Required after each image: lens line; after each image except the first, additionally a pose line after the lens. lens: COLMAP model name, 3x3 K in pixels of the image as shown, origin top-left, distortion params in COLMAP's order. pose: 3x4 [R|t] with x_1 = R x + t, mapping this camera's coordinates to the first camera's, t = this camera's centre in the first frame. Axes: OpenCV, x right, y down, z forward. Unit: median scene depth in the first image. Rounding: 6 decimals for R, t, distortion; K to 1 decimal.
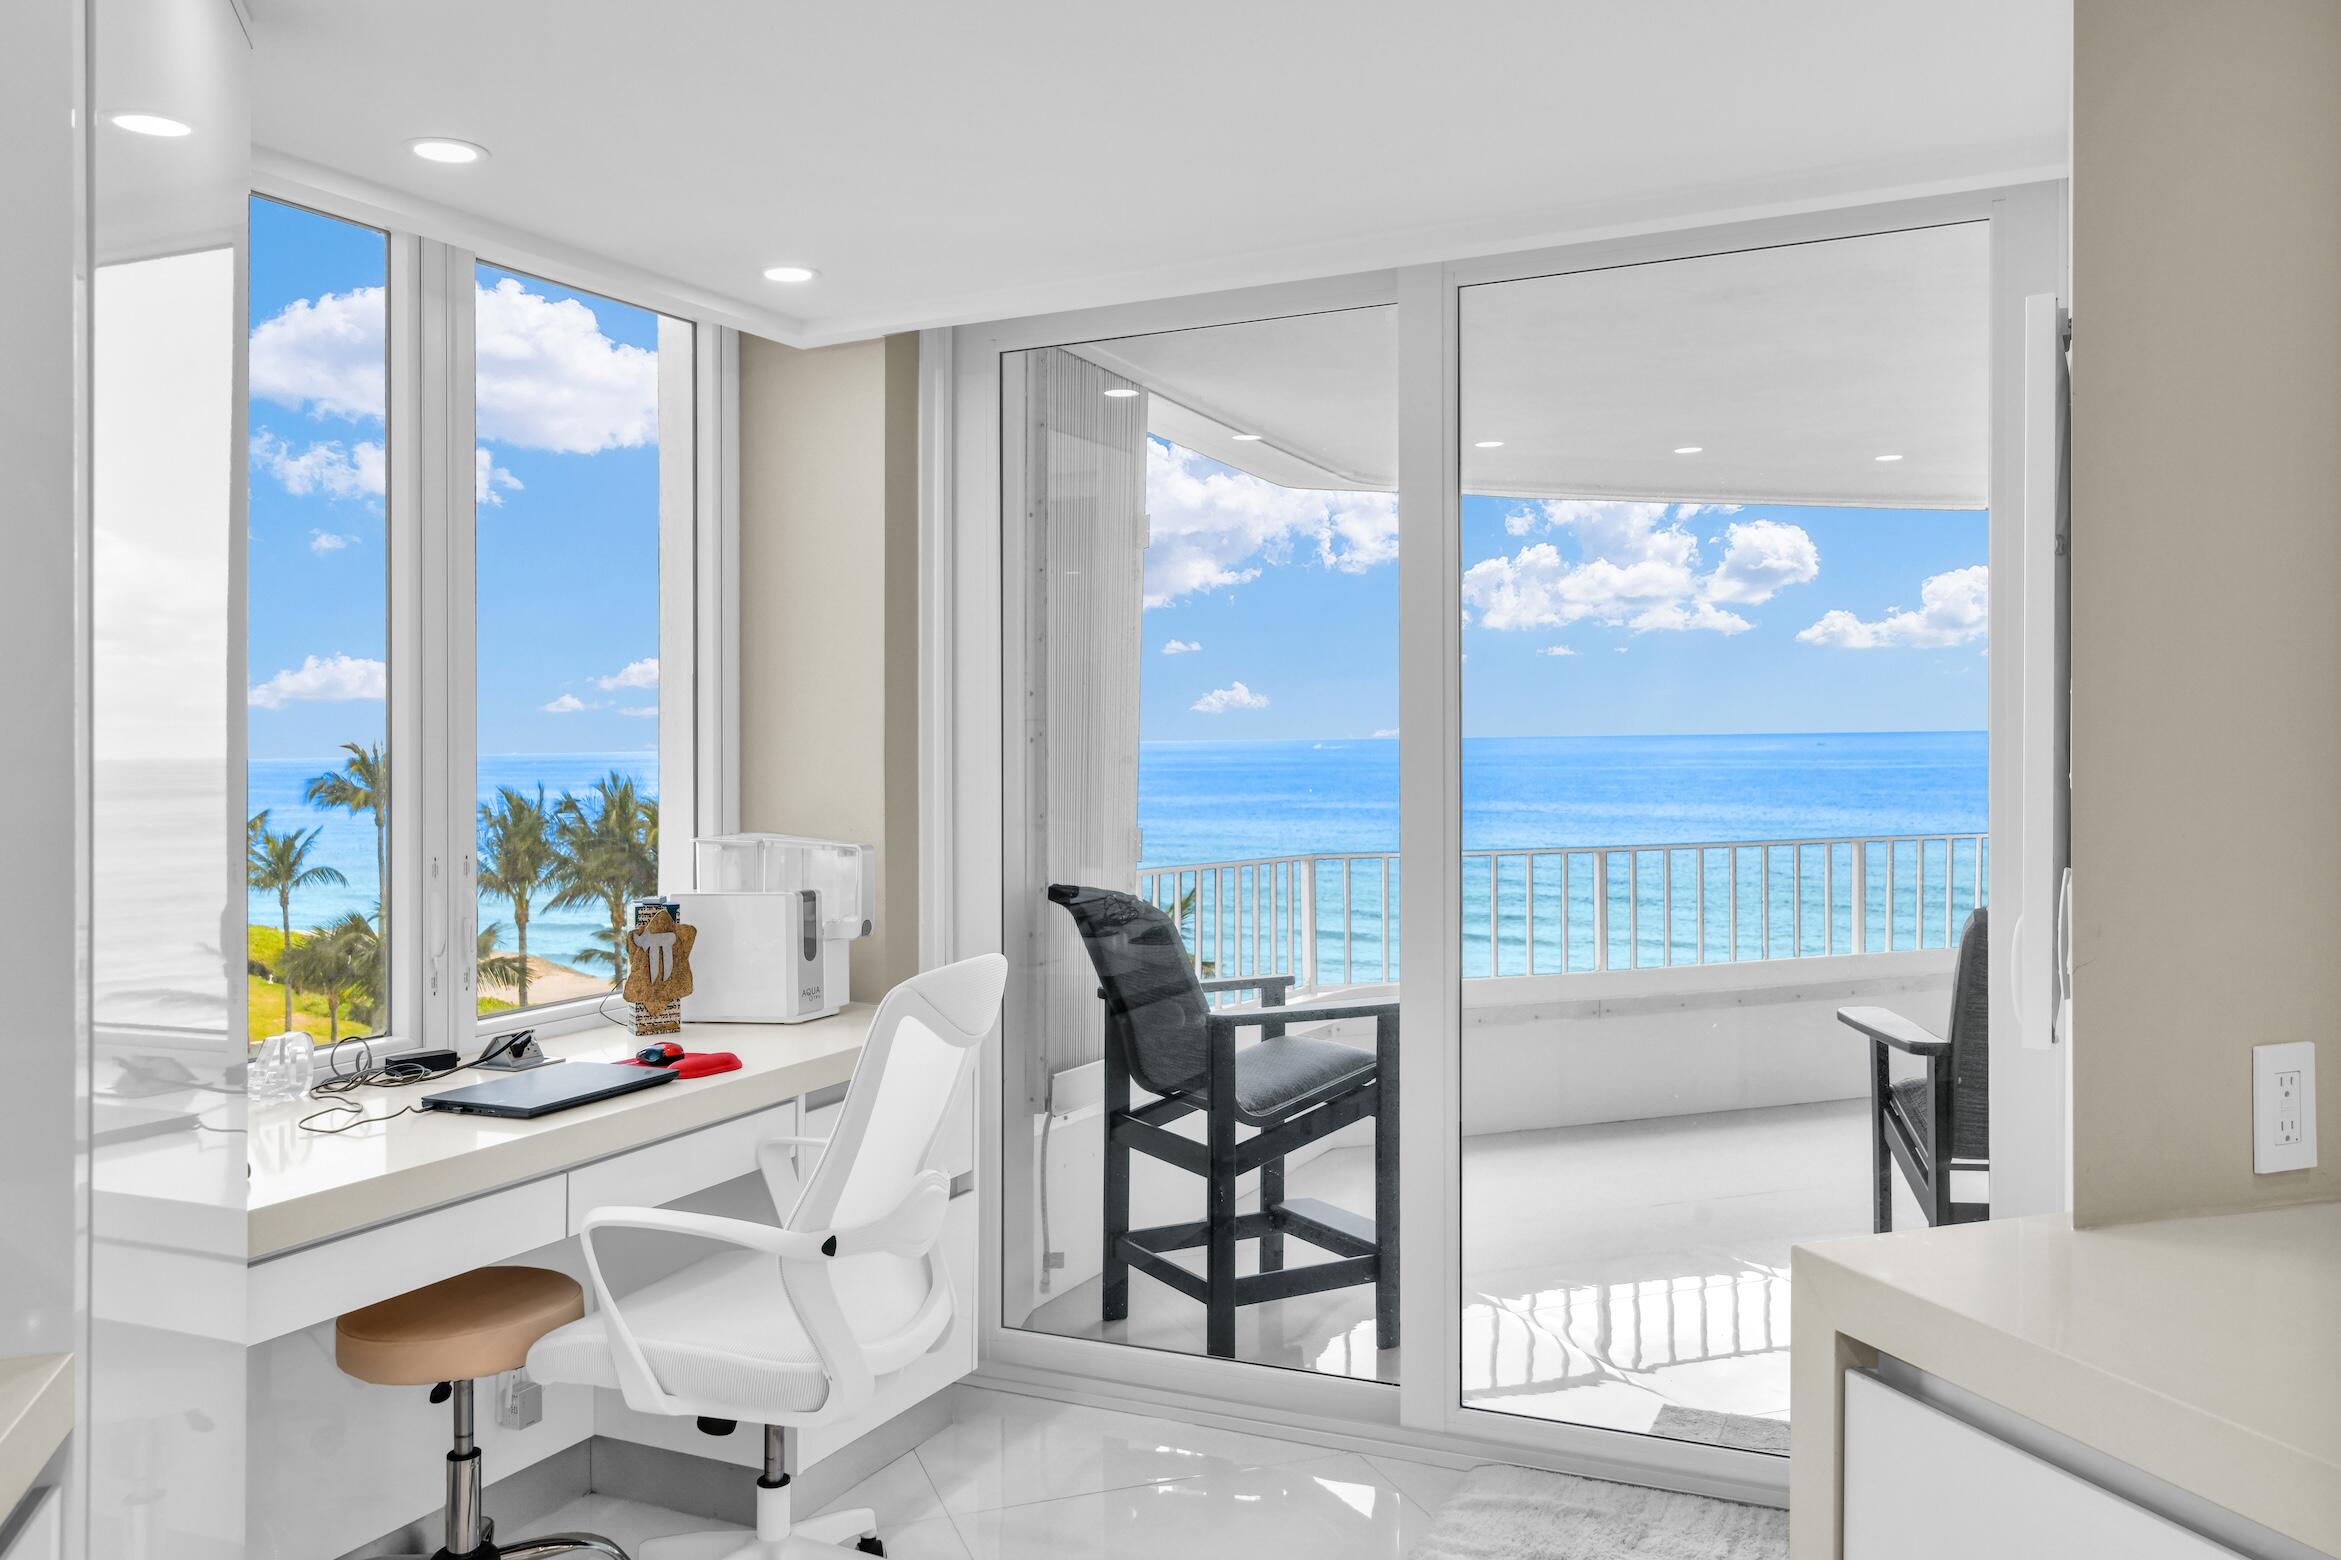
lens RADIAL K [[1832.0, 0, 1175.8], [0, 1832.0, 754.9], [0, 0, 1]] dist [0.005578, 0.003708]
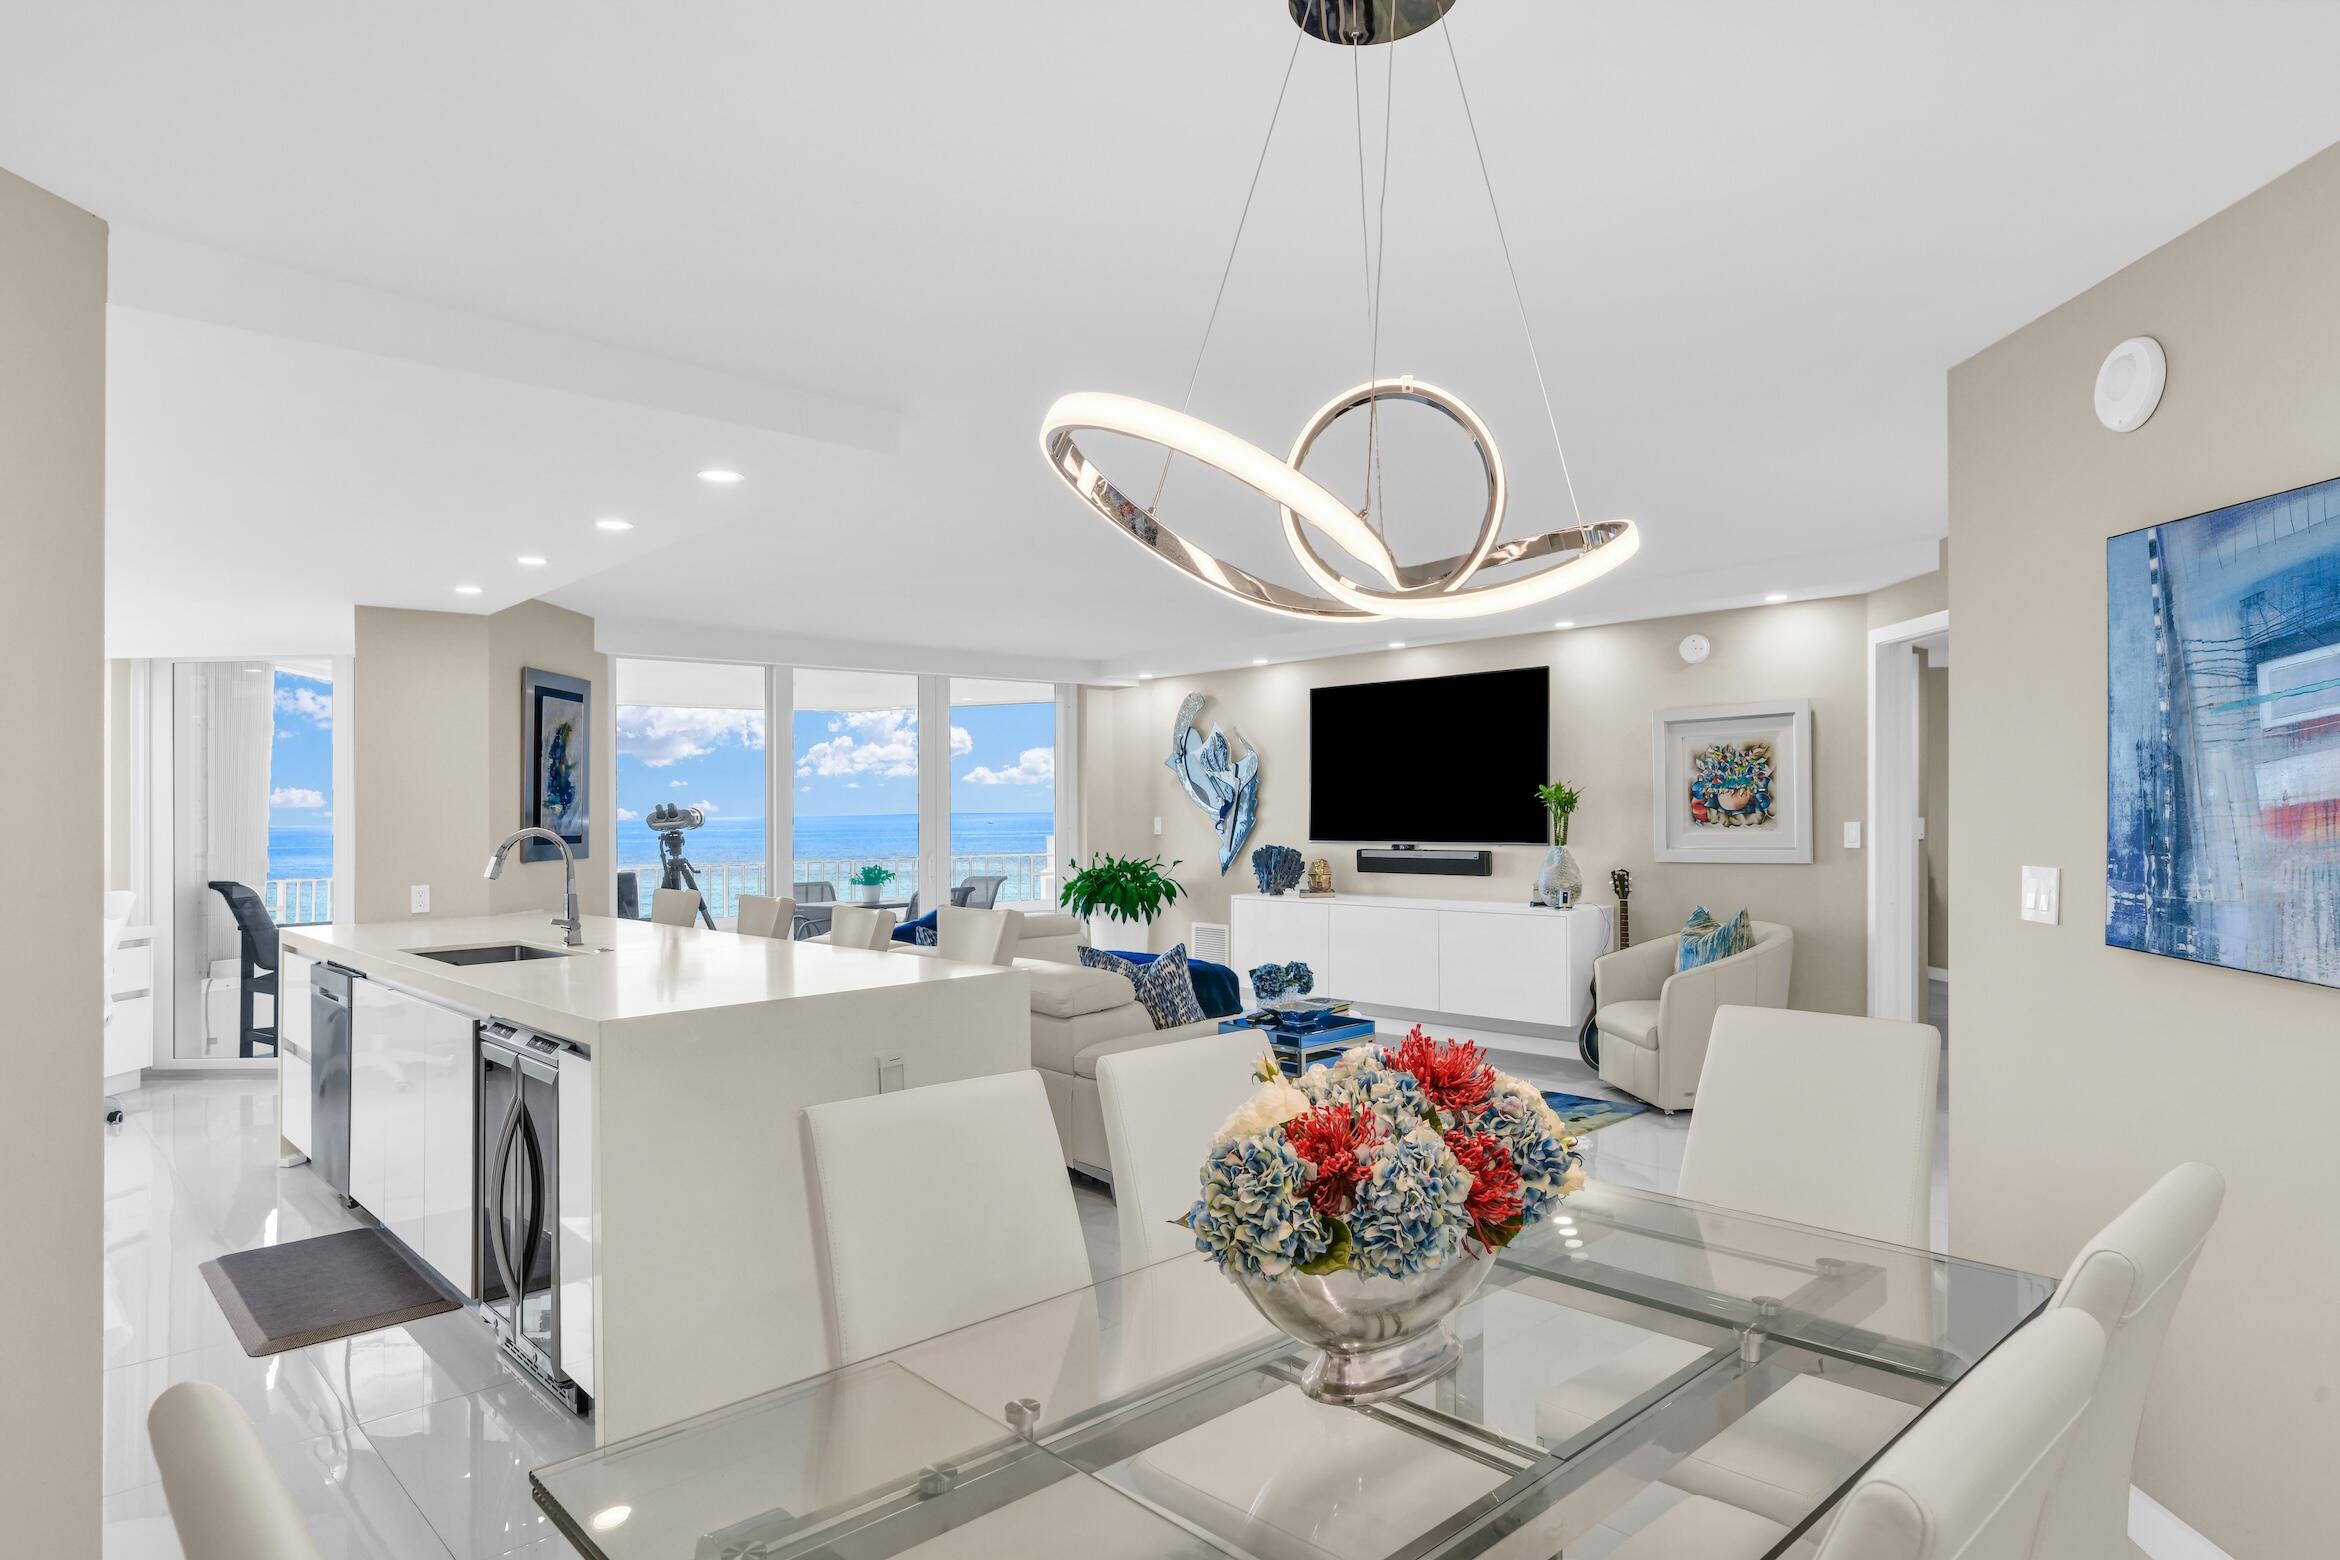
lens RADIAL K [[1334.5, 0, 1164.5], [0, 1334.5, 817.3], [0, 0, 1]] dist [-0.002180, 0.000039]
pose [[0.914593, -0.001830, 0.404371, 0.422702], [0.005981, 0.999942, -0.009002, 0.011562], [-0.404331, 0.010651, 0.914551, -1.251697]]
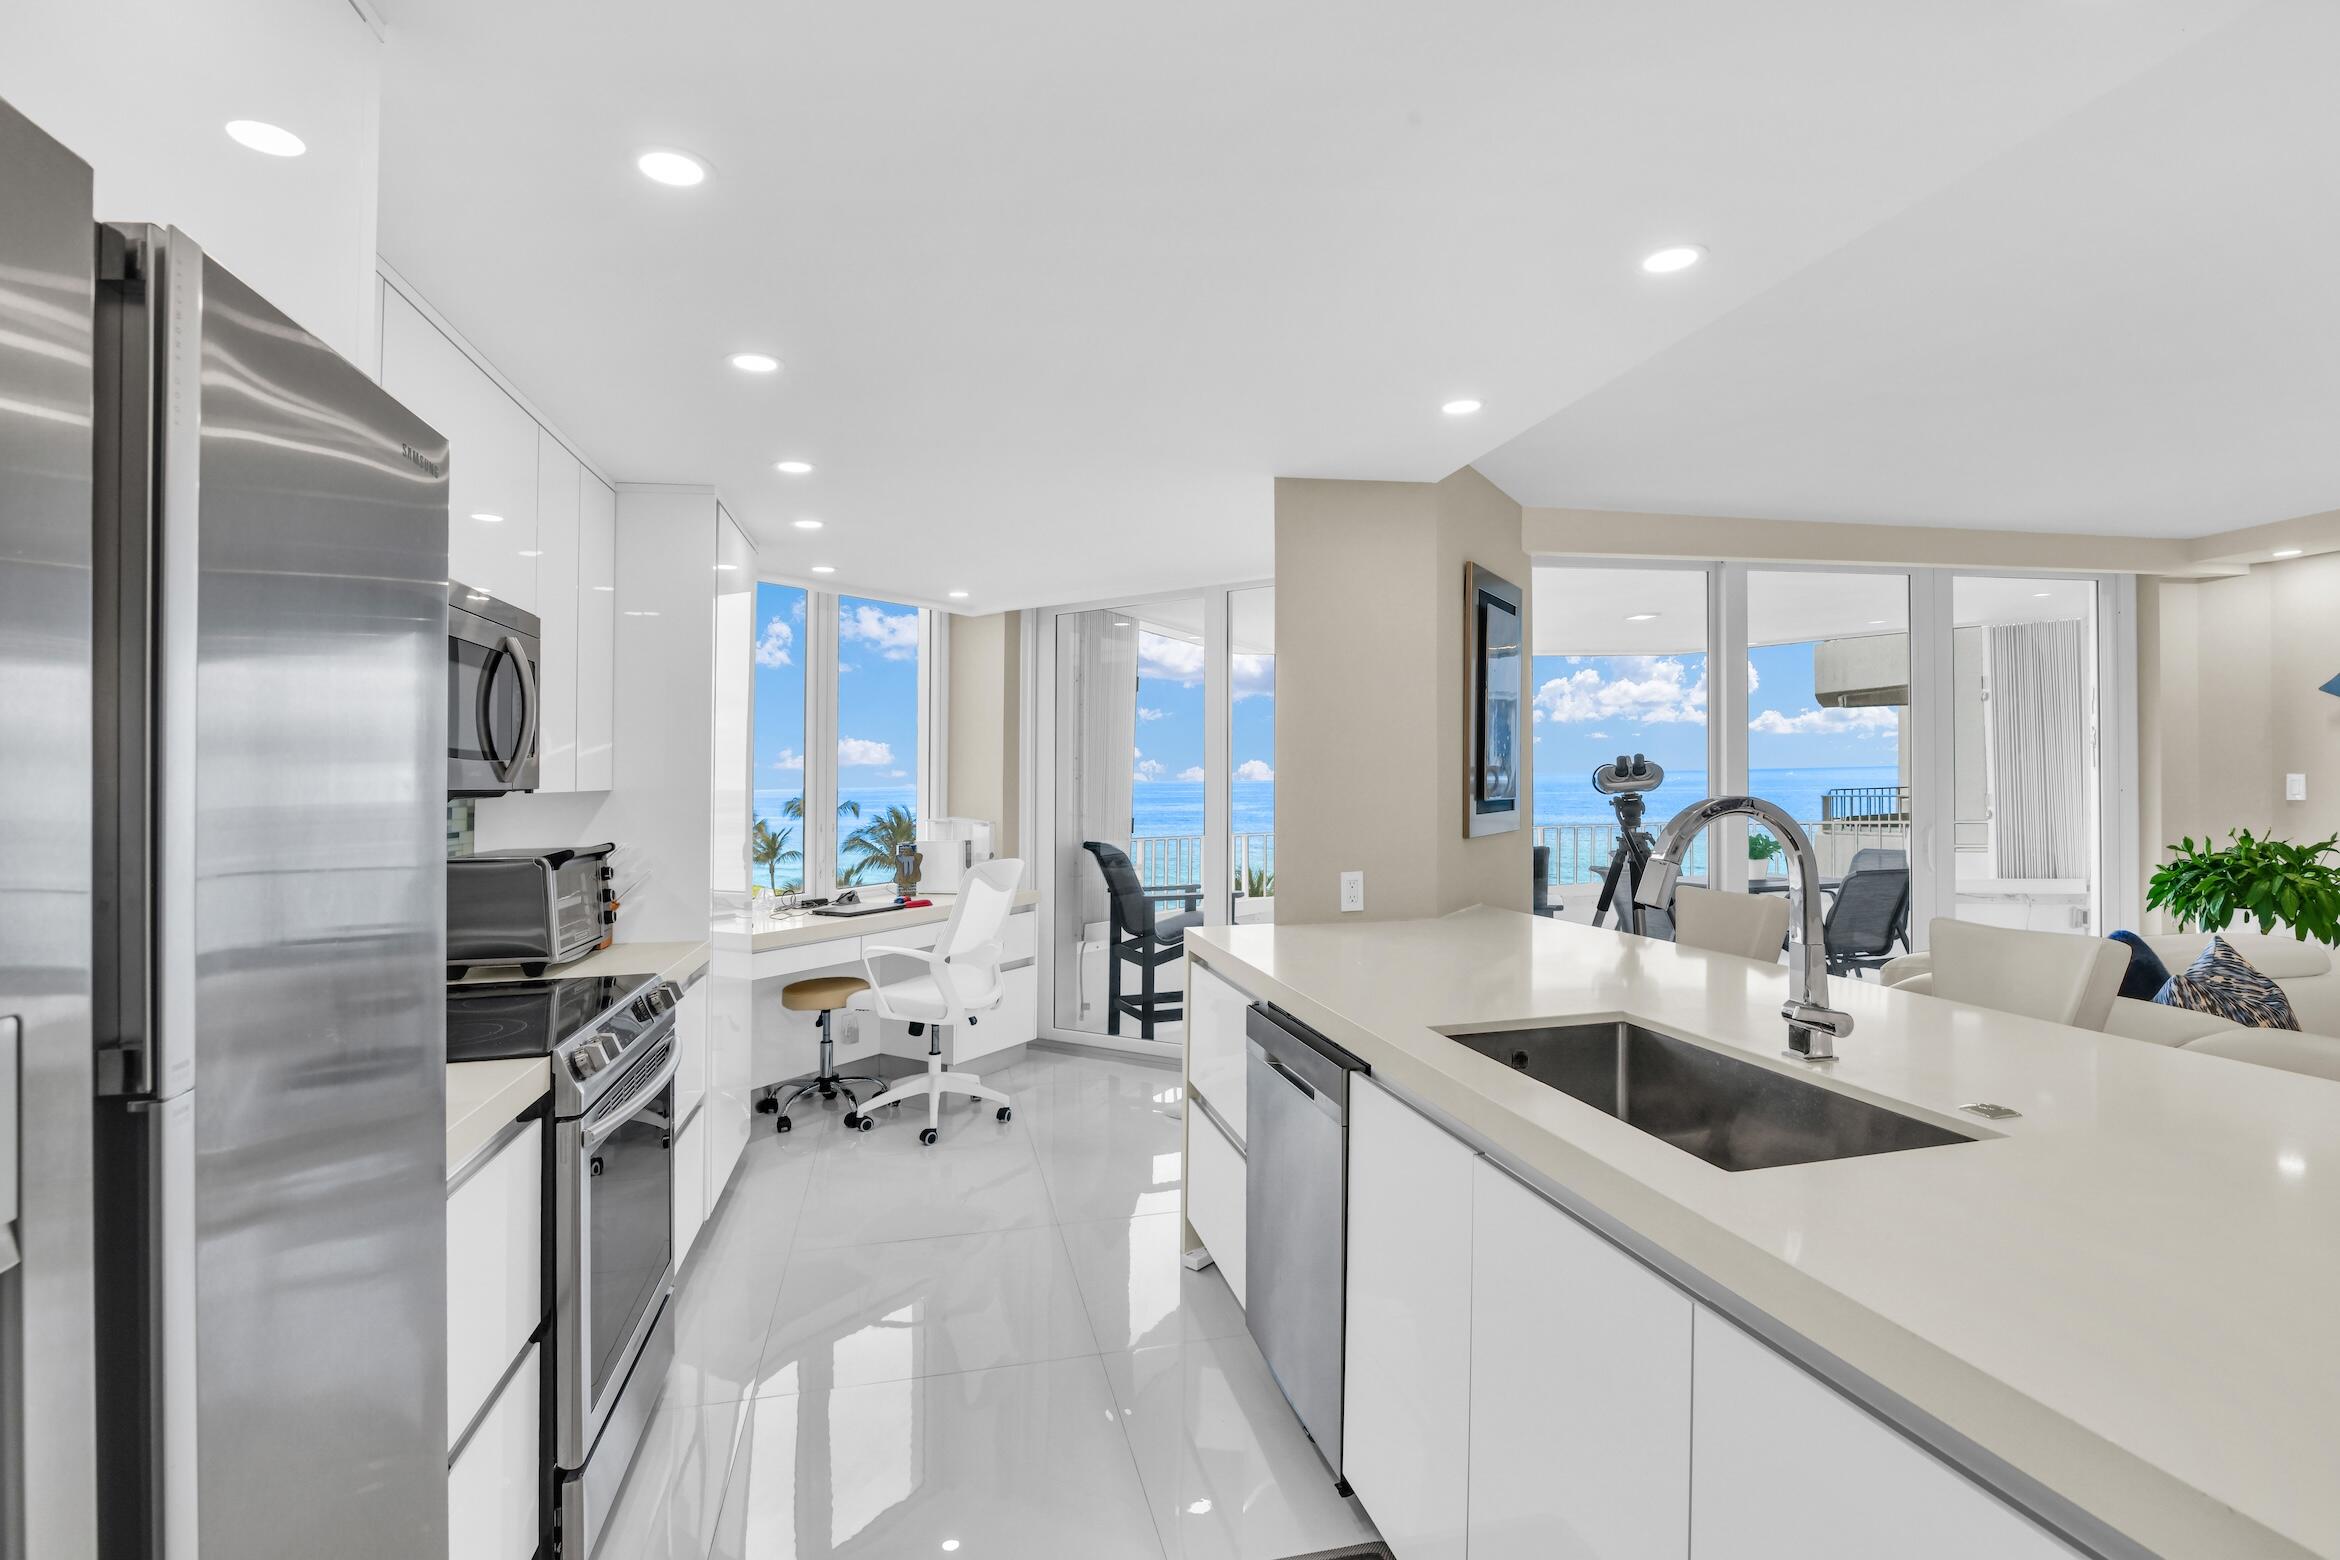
lens RADIAL K [[1102.7, 0, 1169.2], [0, 1102.7, 756.4], [0, 0, 1]] dist [-0.014566, -0.000077]
pose [[0.994248, -0.004283, -0.107013, 0.216354], [0.001198, 0.999582, -0.028872, 0.004169], [0.107092, 0.028578, 0.993838, -0.426228]]
